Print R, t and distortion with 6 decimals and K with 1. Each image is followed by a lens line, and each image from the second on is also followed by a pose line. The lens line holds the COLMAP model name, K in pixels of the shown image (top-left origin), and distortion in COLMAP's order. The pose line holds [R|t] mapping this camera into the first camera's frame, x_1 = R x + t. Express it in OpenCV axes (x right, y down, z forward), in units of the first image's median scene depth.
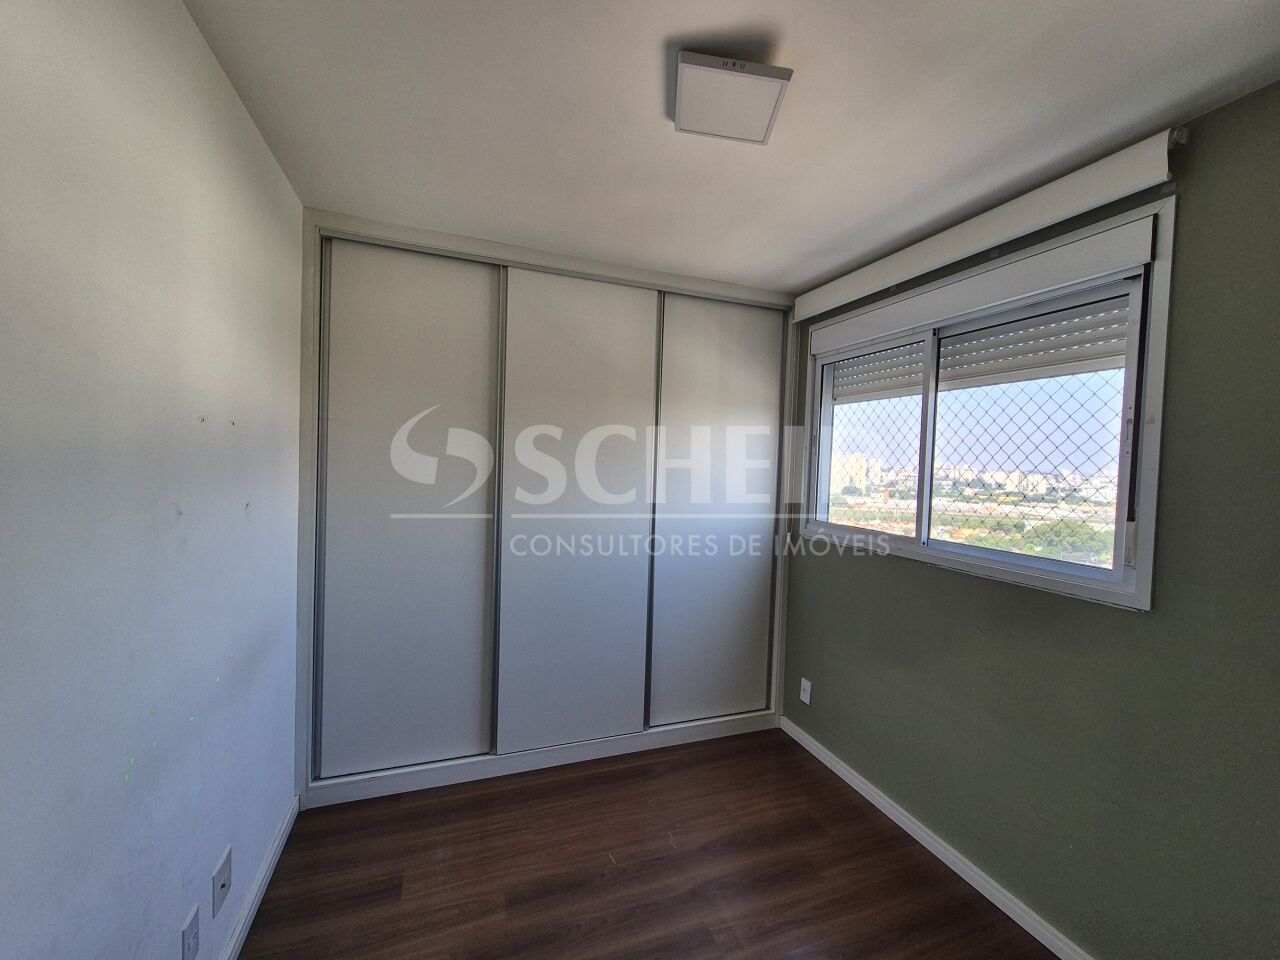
lens RADIAL K [[524.8, 0, 651.3], [0, 524.8, 488.6], [0, 0, 1]] dist [0.001968, -0.000008]
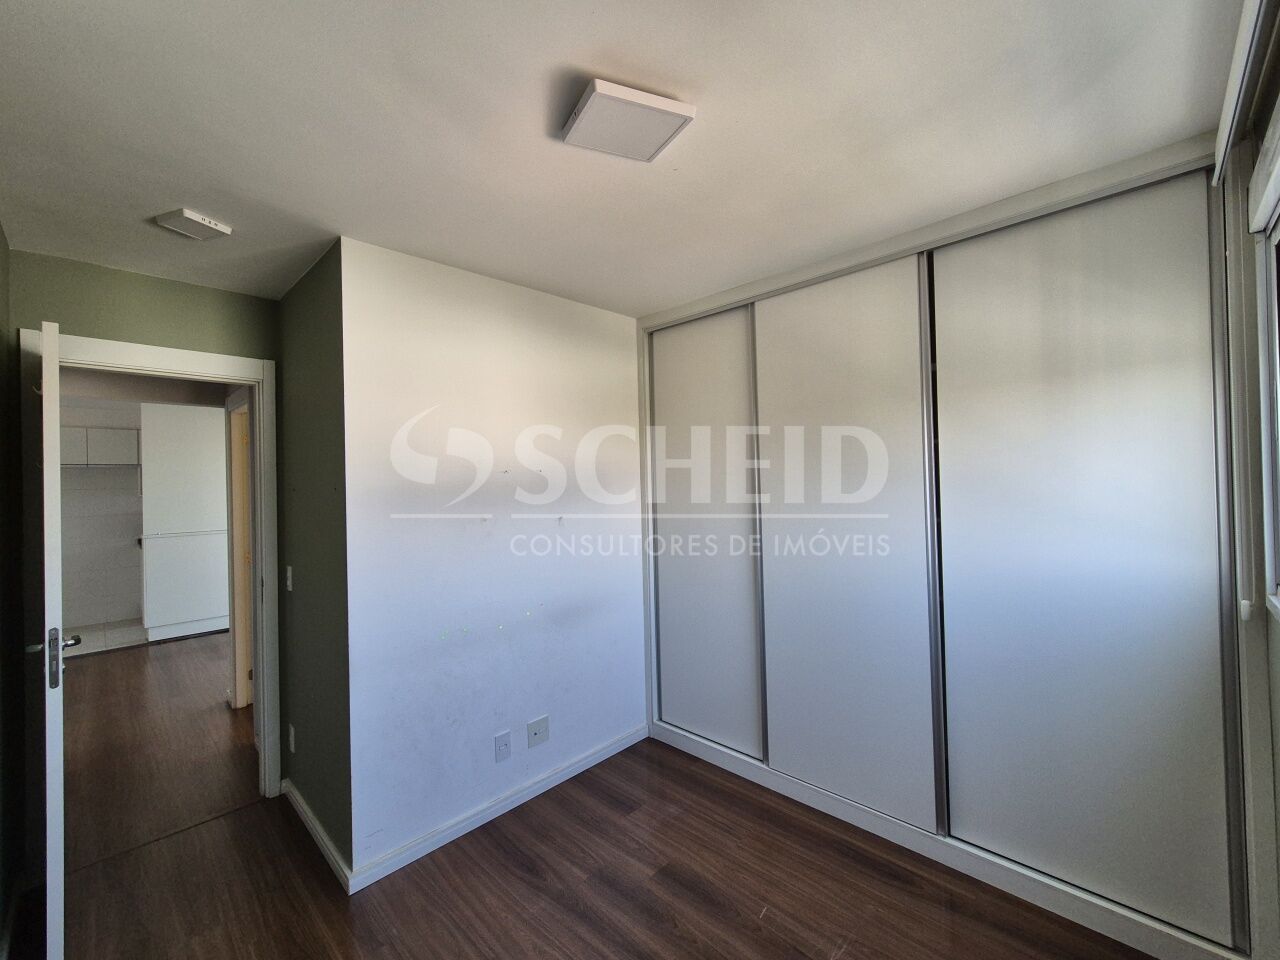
lens RADIAL K [[524.8, 0, 635.3], [0, 524.8, 470.6], [0, 0, 1]] dist [0.001968, -0.000008]
pose [[0.417845, -0.076310, -0.905308, 0.594876], [-0.018286, 0.995558, -0.092358, 0.037637], [0.908334, 0.055146, 0.414593, 0.333242]]
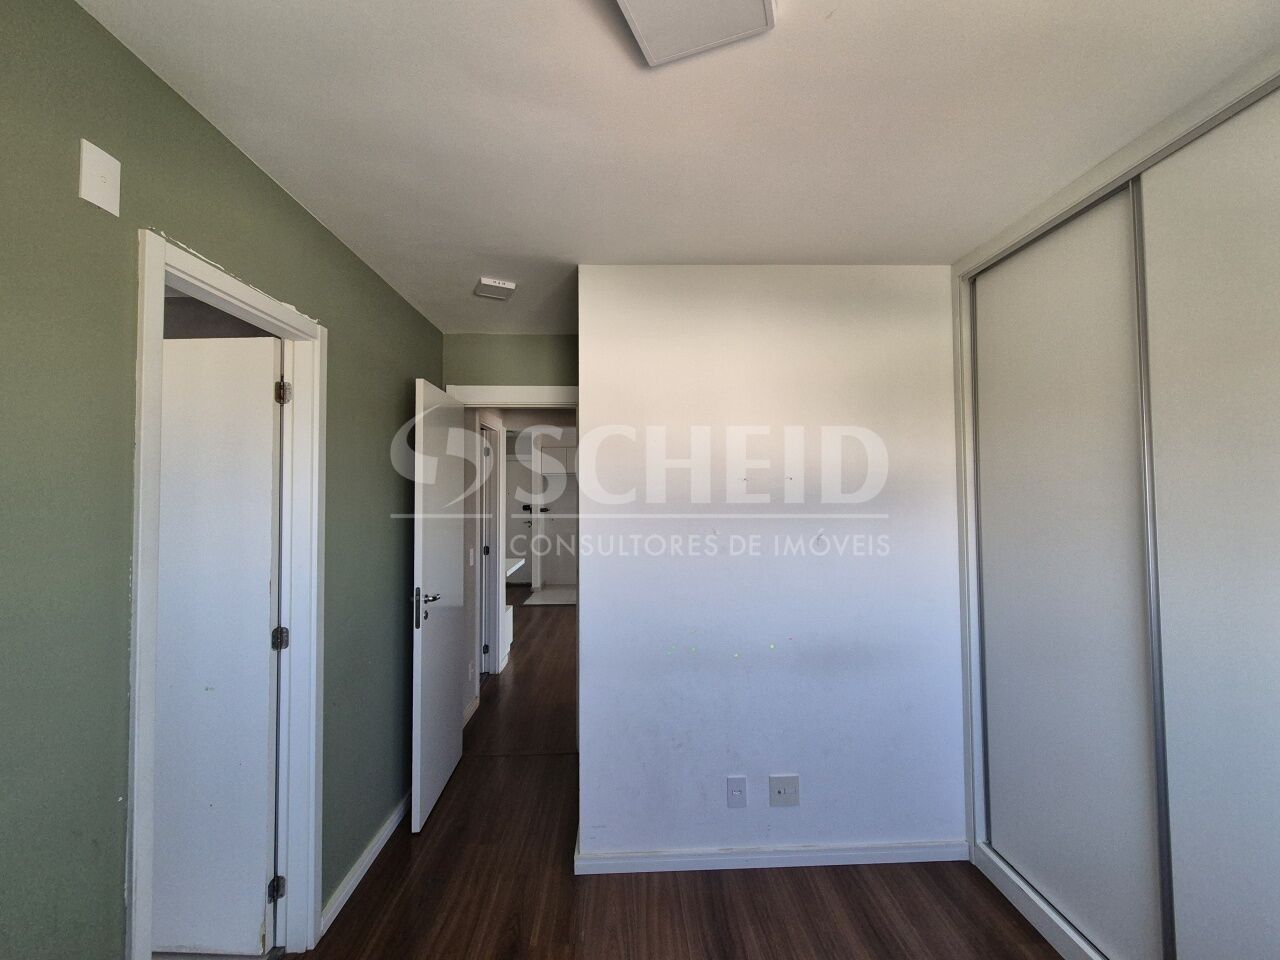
lens RADIAL K [[524.8, 0, 641.4], [0, 524.8, 474.4], [0, 0, 1]] dist [0.001968, -0.000008]
pose [[-0.315271, -0.082462, -0.945412, 0.467630], [-0.071687, 0.995441, -0.062920, 0.009982], [0.946290, 0.047937, -0.319745, 0.657498]]
